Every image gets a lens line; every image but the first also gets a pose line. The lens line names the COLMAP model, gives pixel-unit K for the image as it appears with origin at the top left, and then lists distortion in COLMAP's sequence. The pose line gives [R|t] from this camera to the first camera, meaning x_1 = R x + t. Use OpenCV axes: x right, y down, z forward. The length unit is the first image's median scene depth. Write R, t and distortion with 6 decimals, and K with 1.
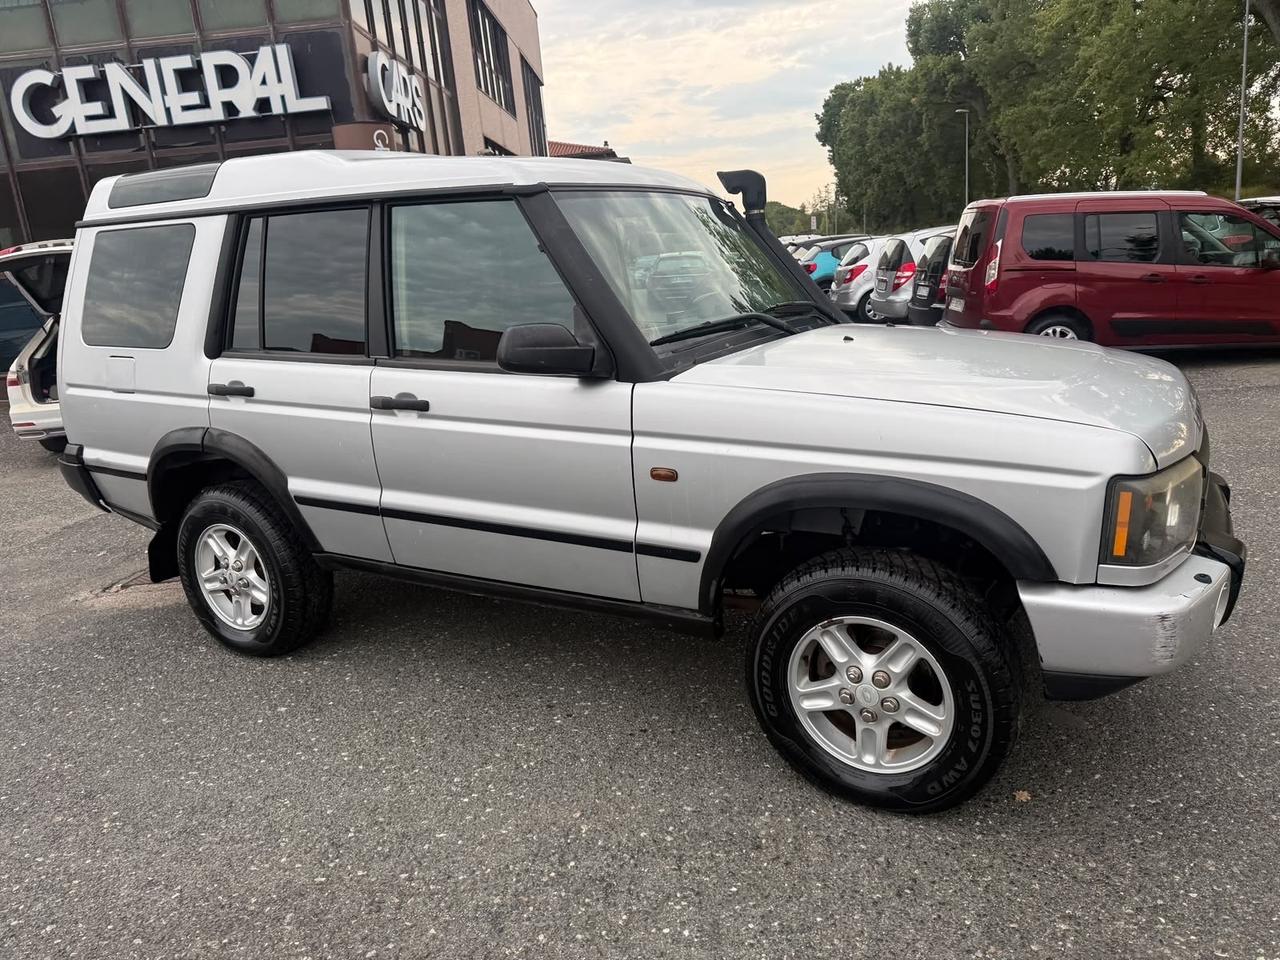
lens RADIAL K [[907.4, 0, 645.0], [0, 907.4, 476.5], [0, 0, 1]] dist [0.016343, -0.022294]
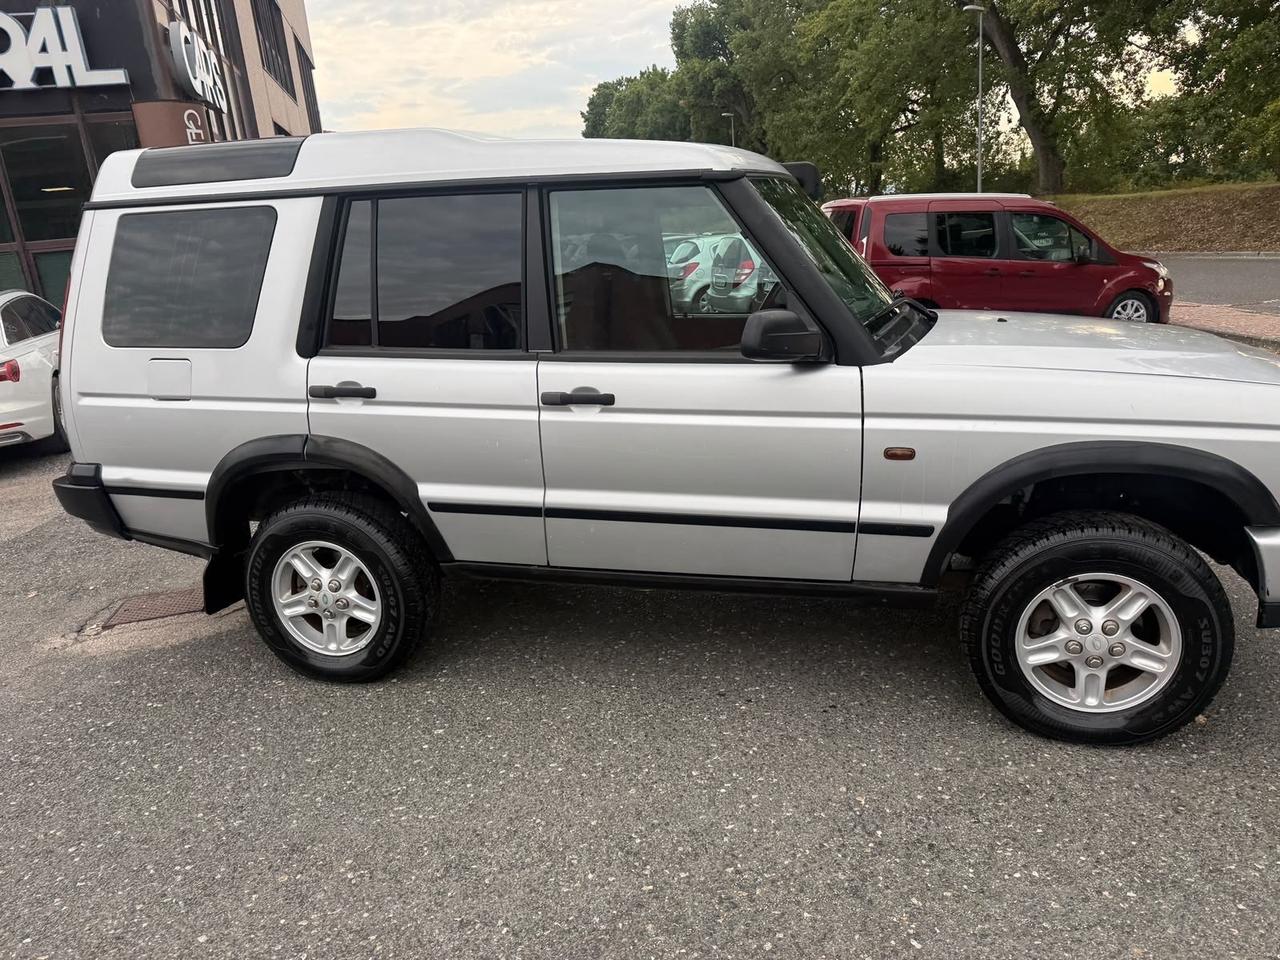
lens RADIAL K [[907.4, 0, 646.2], [0, 907.4, 491.0], [0, 0, 1]] dist [0.016343, -0.022294]
pose [[0.967926, -0.060535, 0.243832, -0.332450], [0.056231, 0.998115, 0.024582, -0.001247], [-0.244860, -0.010082, 0.969506, 0.039188]]
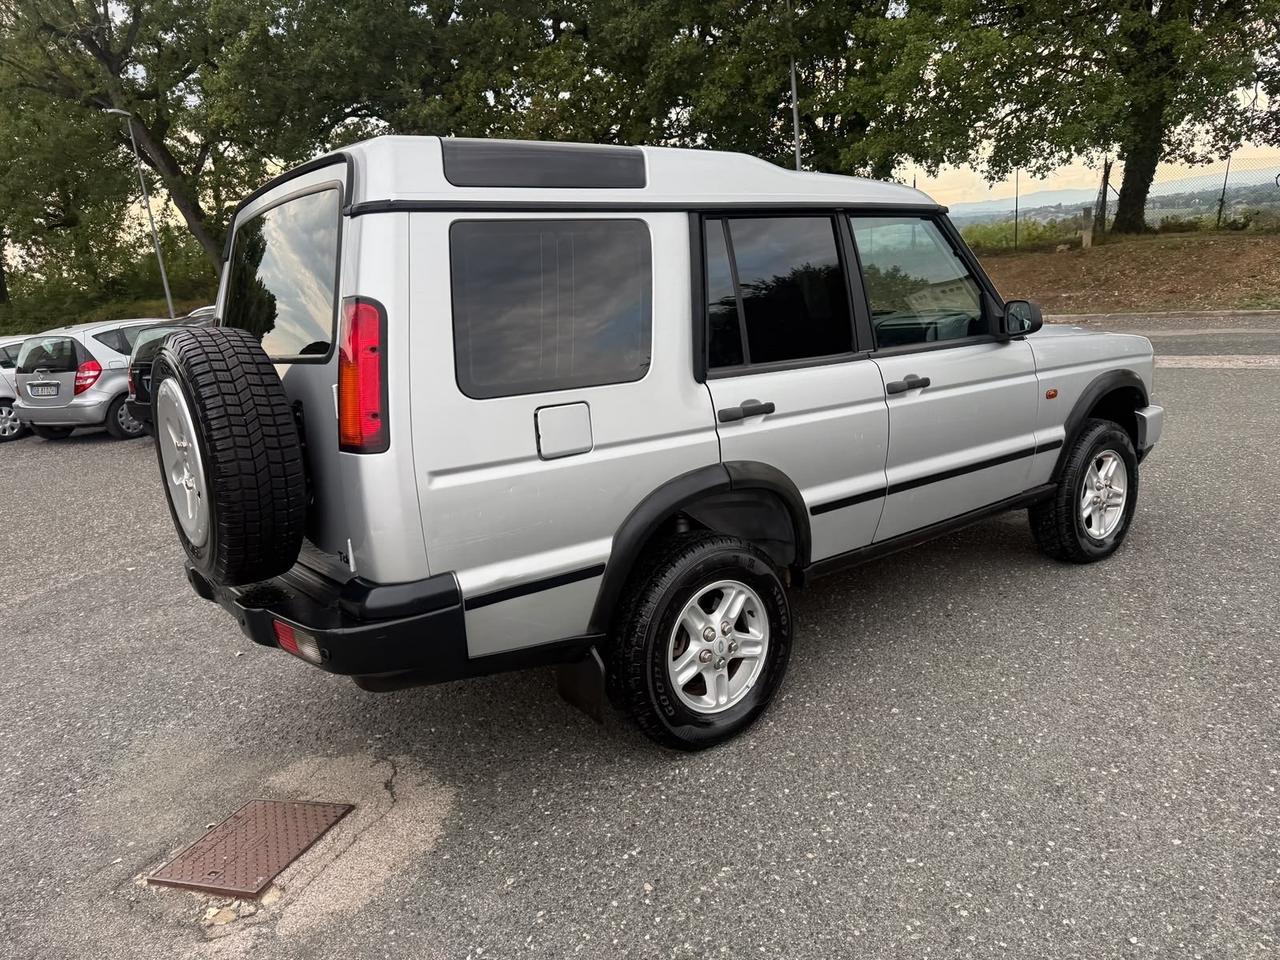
lens RADIAL K [[907.4, 0, 651.8], [0, 907.4, 487.1], [0, 0, 1]] dist [0.016343, -0.022294]
pose [[0.390876, -0.172910, 0.904057, -1.103800], [0.274747, 0.959338, 0.064694, -0.090832], [-0.878482, 0.223099, 0.422488, 0.626953]]
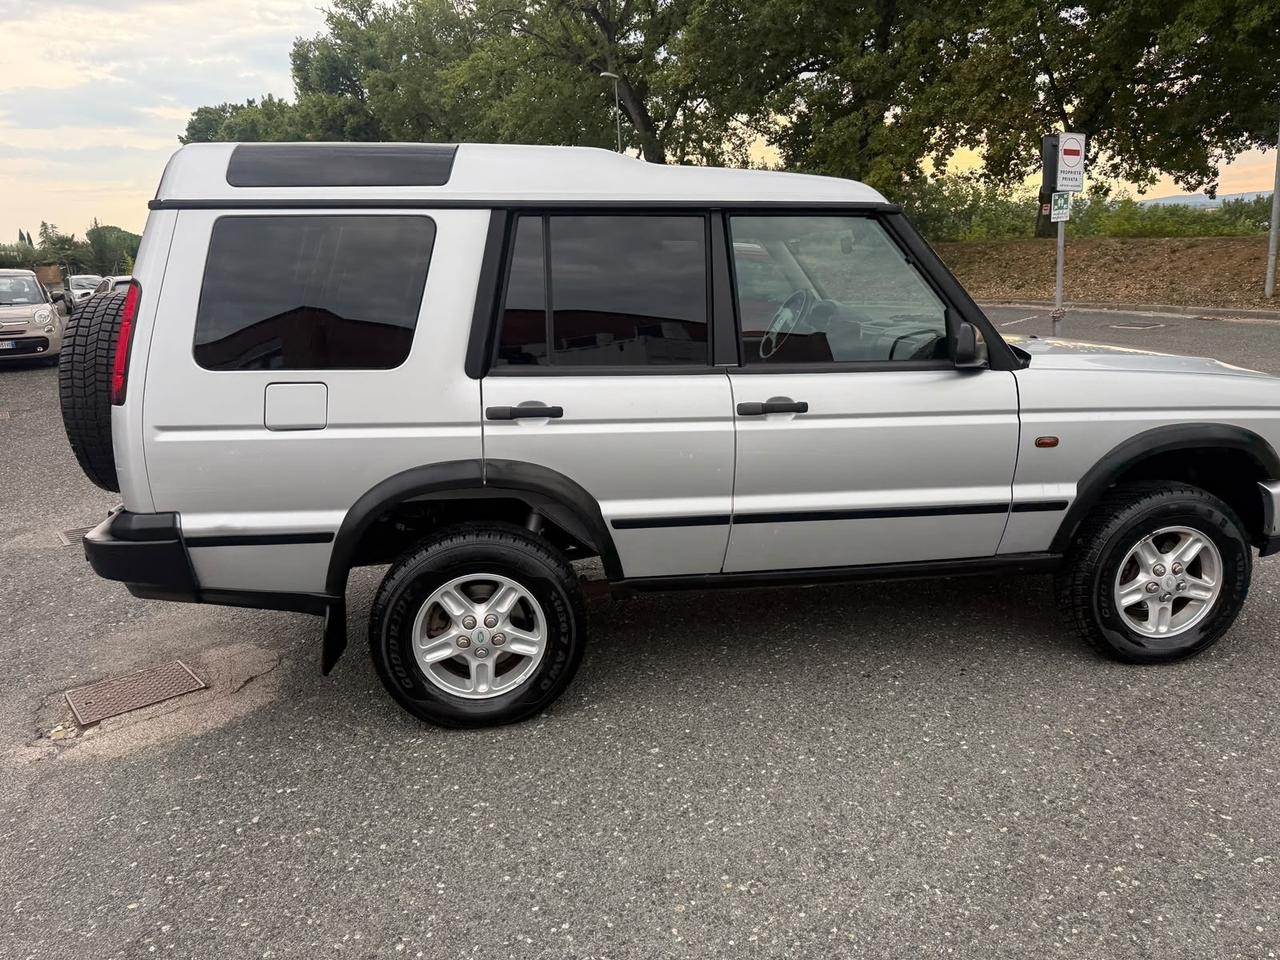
lens RADIAL K [[907.4, 0, 649.5], [0, 907.4, 473.7], [0, 0, 1]] dist [0.016343, -0.022294]
pose [[0.787842, -0.099731, 0.607749, -0.763824], [0.124975, 0.992160, 0.000804, -0.018884], [-0.603064, 0.075320, 0.794129, 0.211090]]
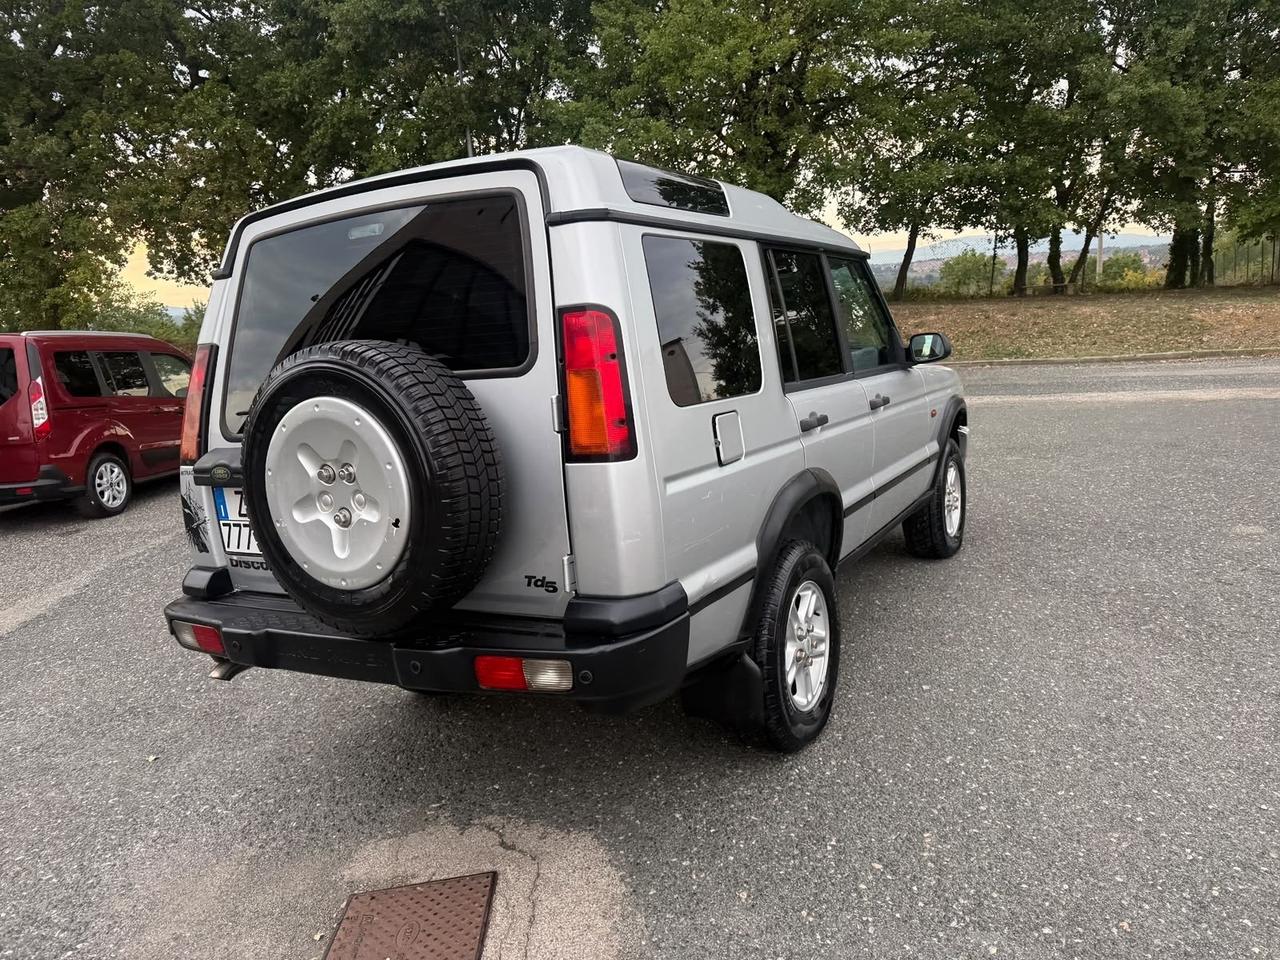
lens RADIAL K [[907.4, 0, 651.6], [0, 907.4, 471.3], [0, 0, 1]] dist [0.016343, -0.022294]
pose [[0.004071, -0.104177, 0.994550, -1.201020], [0.311826, 0.945101, 0.097721, -0.164650], [-0.950131, 0.309729, 0.036333, 0.980979]]
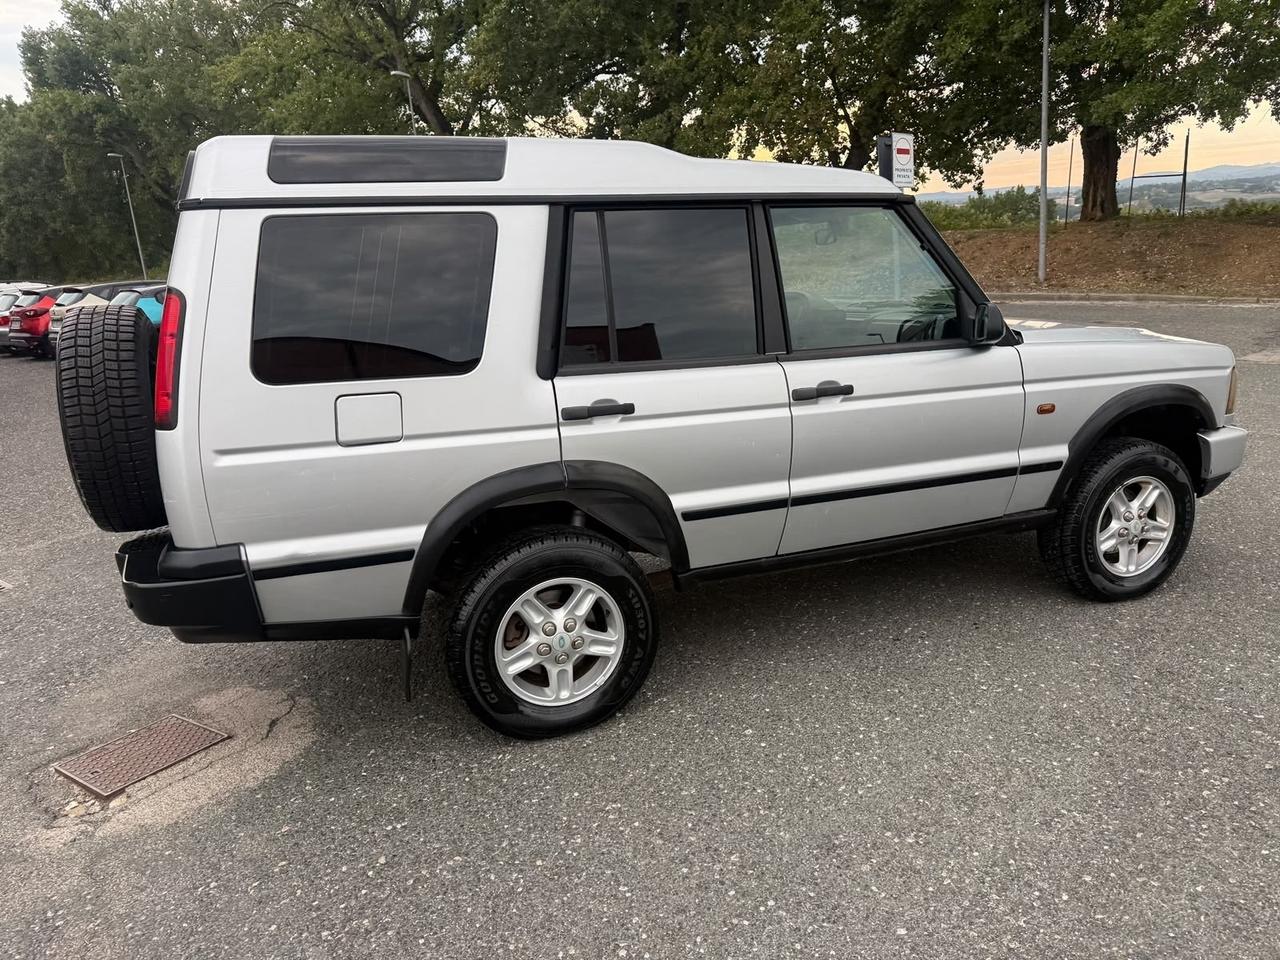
lens RADIAL K [[907.4, 0, 651.0], [0, 907.4, 486.9], [0, 0, 1]] dist [0.016343, -0.022294]
pose [[0.630471, -0.164342, 0.758616, -0.928349], [0.199839, 0.978751, 0.045948, -0.045812], [-0.750047, 0.122632, 0.649915, 0.358783]]
